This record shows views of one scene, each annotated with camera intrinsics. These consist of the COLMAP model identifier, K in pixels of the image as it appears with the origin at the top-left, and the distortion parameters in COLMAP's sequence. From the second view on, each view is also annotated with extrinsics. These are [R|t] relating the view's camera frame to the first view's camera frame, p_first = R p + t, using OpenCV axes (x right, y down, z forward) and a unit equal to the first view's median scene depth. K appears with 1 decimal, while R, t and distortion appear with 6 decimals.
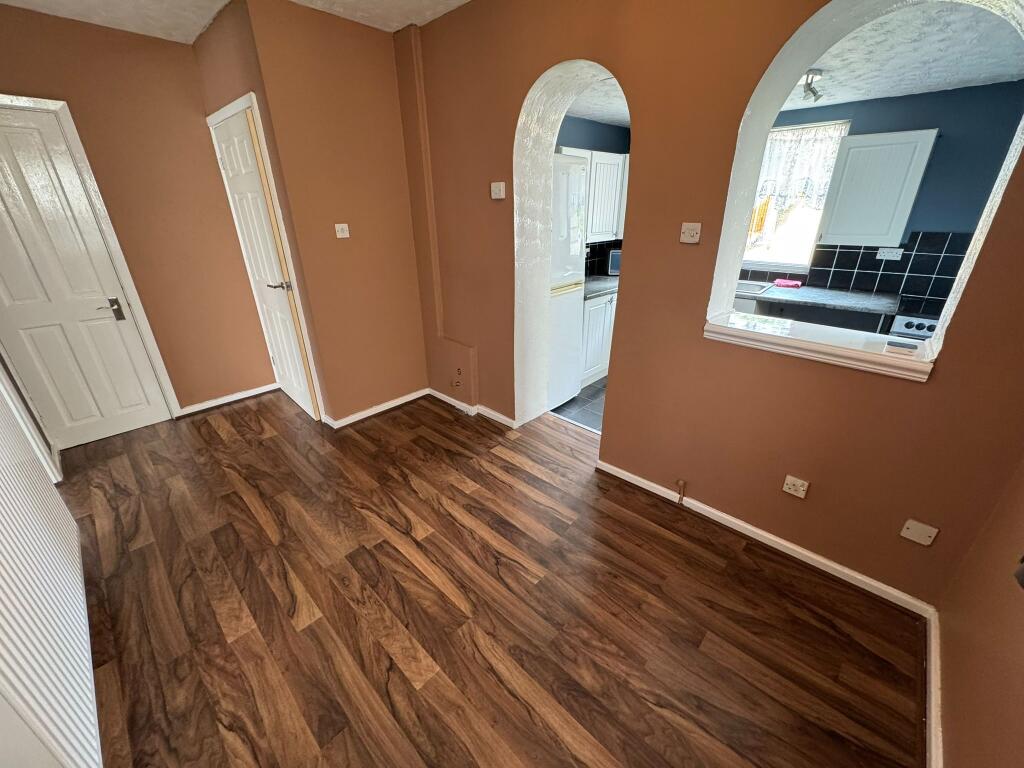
lens RADIAL K [[408.5, 0, 510.4], [0, 408.5, 383.9], [0, 0, 1]] dist [-0.003654, 0.000806]
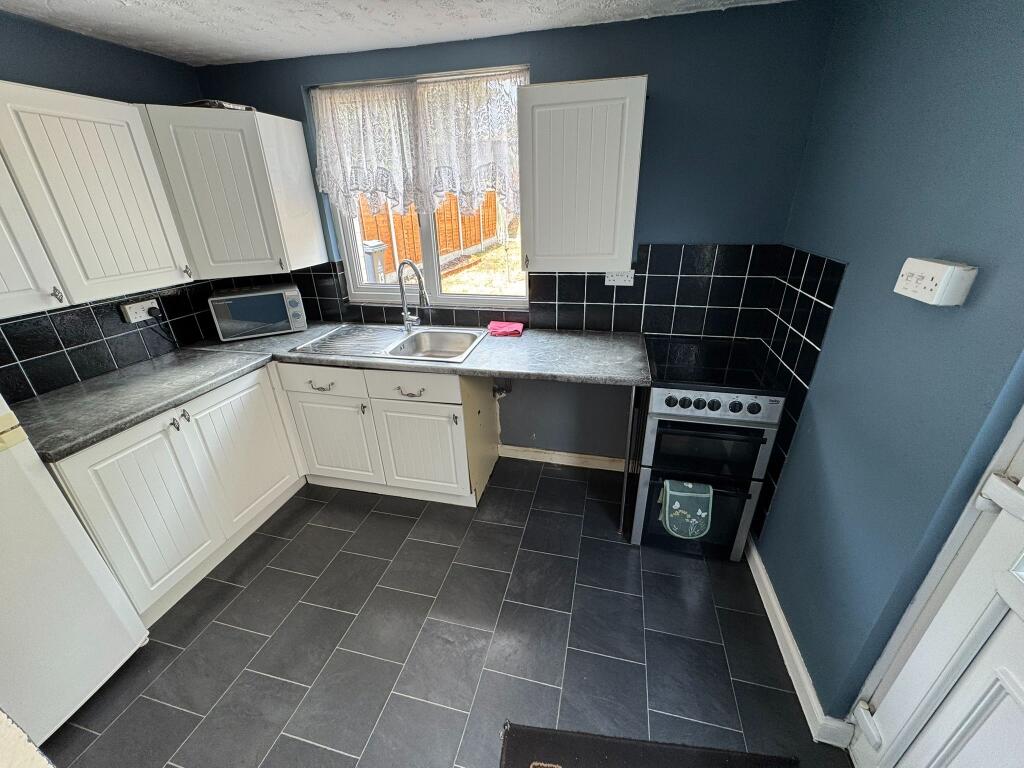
lens RADIAL K [[408.5, 0, 510.7], [0, 408.5, 384.7], [0, 0, 1]] dist [-0.003654, 0.000806]
pose [[0.870039, -0.212062, 0.445041, 0.624889], [0.210772, 0.976094, 0.053057, -0.314445], [-0.445653, 0.047641, 0.893937, 0.694662]]
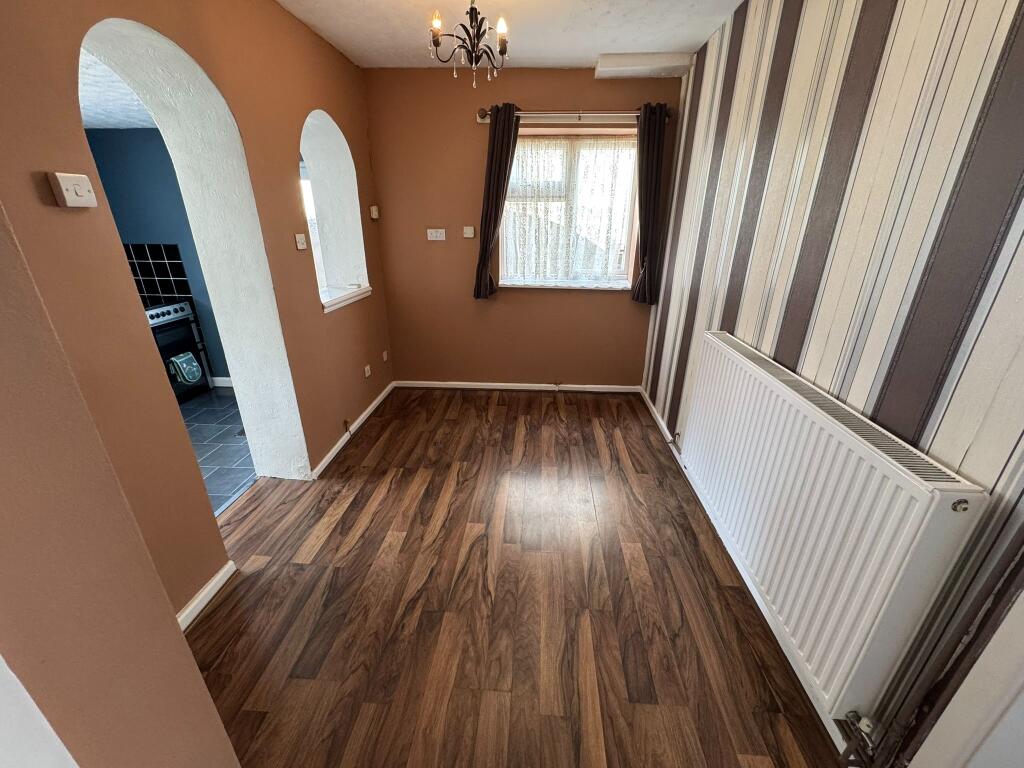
lens RADIAL K [[408.5, 0, 509.0], [0, 408.5, 384.5], [0, 0, 1]] dist [-0.003654, 0.000806]
pose [[-0.633126, -0.283376, 0.720312, -0.845235], [0.314121, 0.756444, 0.573691, -0.449929], [-0.707446, 0.589483, -0.389910, 1.040078]]
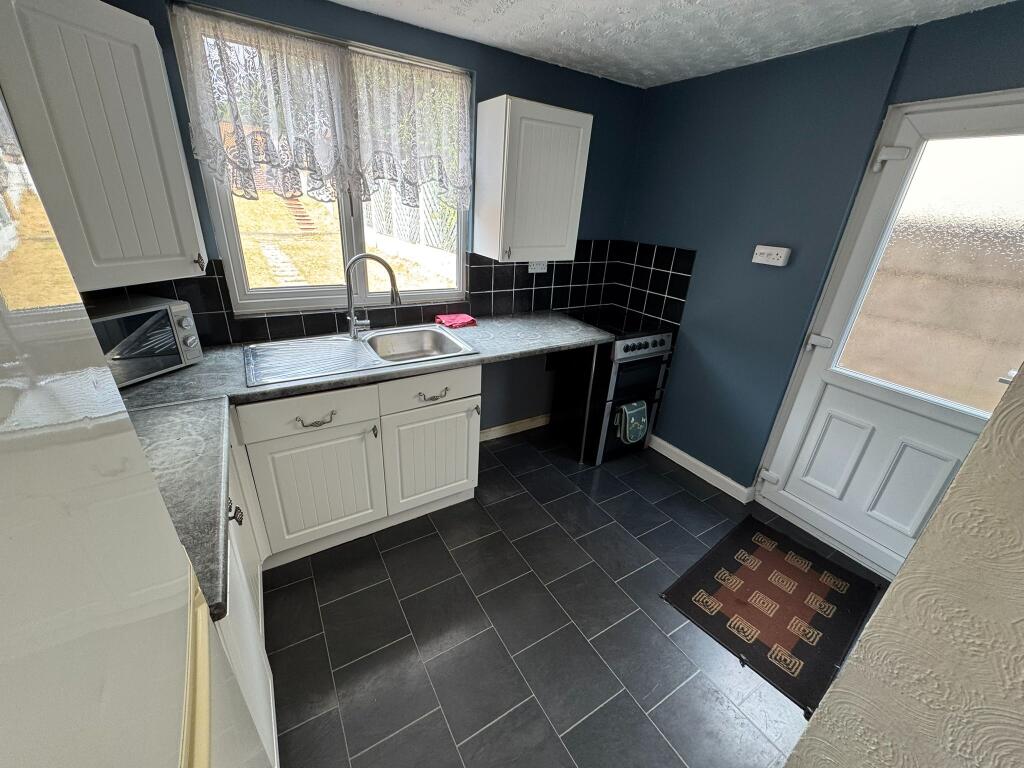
lens RADIAL K [[408.5, 0, 512.5], [0, 408.5, 384.8], [0, 0, 1]] dist [-0.003654, 0.000806]
pose [[0.258674, -0.364692, 0.894476, 0.122255], [0.334280, 0.902574, 0.271324, -0.492106], [-0.906281, 0.228821, 0.355381, 1.155382]]
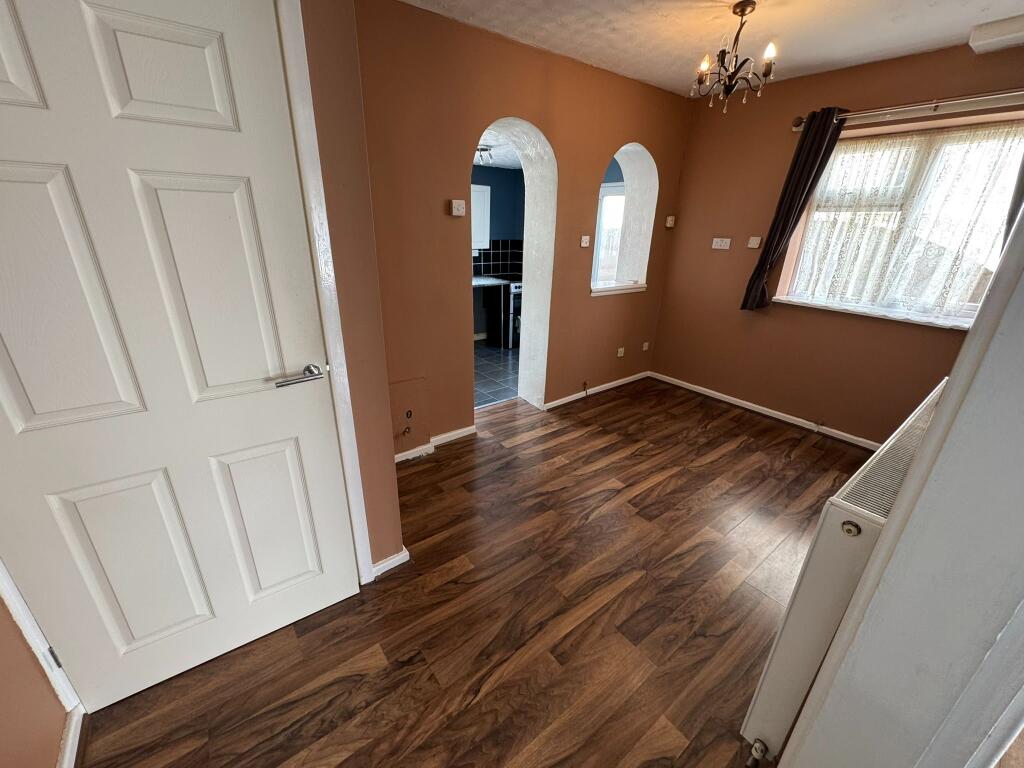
lens RADIAL K [[408.5, 0, 509.7], [0, 408.5, 385.1], [0, 0, 1]] dist [-0.003654, 0.000806]
pose [[0.160560, -0.349596, 0.923040, -1.208163], [0.373482, 0.887158, 0.271039, -0.334479], [-0.913636, 0.301221, 0.273010, 0.796742]]
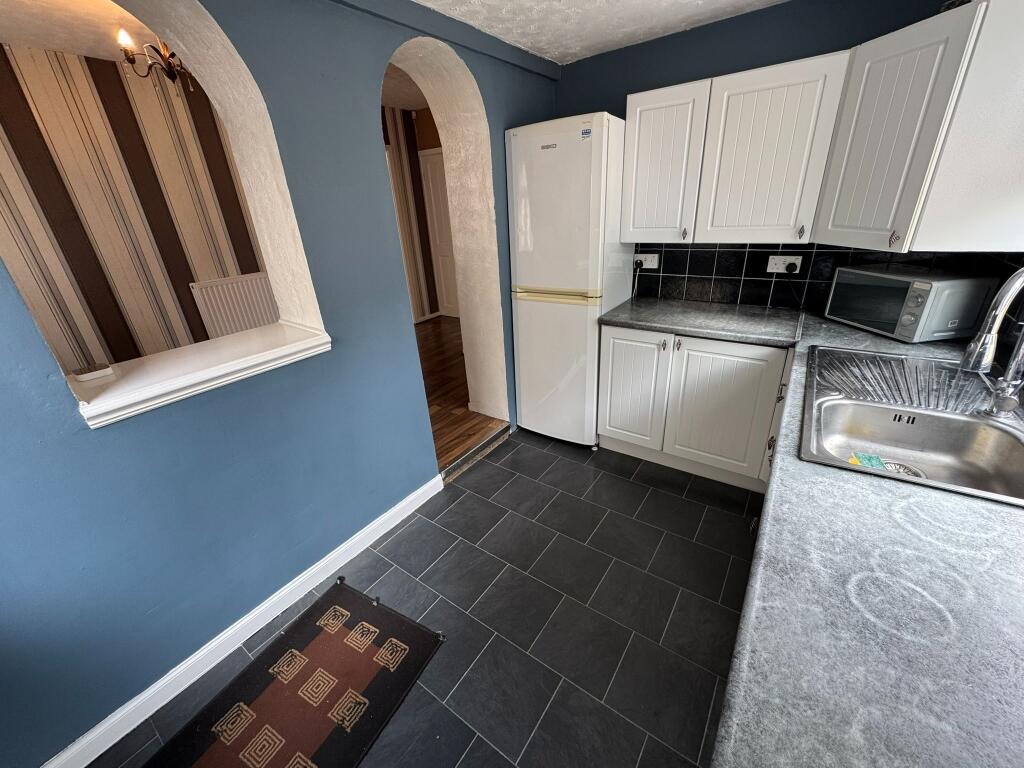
lens RADIAL K [[408.5, 0, 510.1], [0, 408.5, 384.4], [0, 0, 1]] dist [-0.003654, 0.000806]
pose [[0.141601, 0.403600, -0.903911, 1.269815], [-0.342268, 0.876758, 0.337859, -0.454195], [0.928871, 0.261538, 0.262289, 1.076956]]
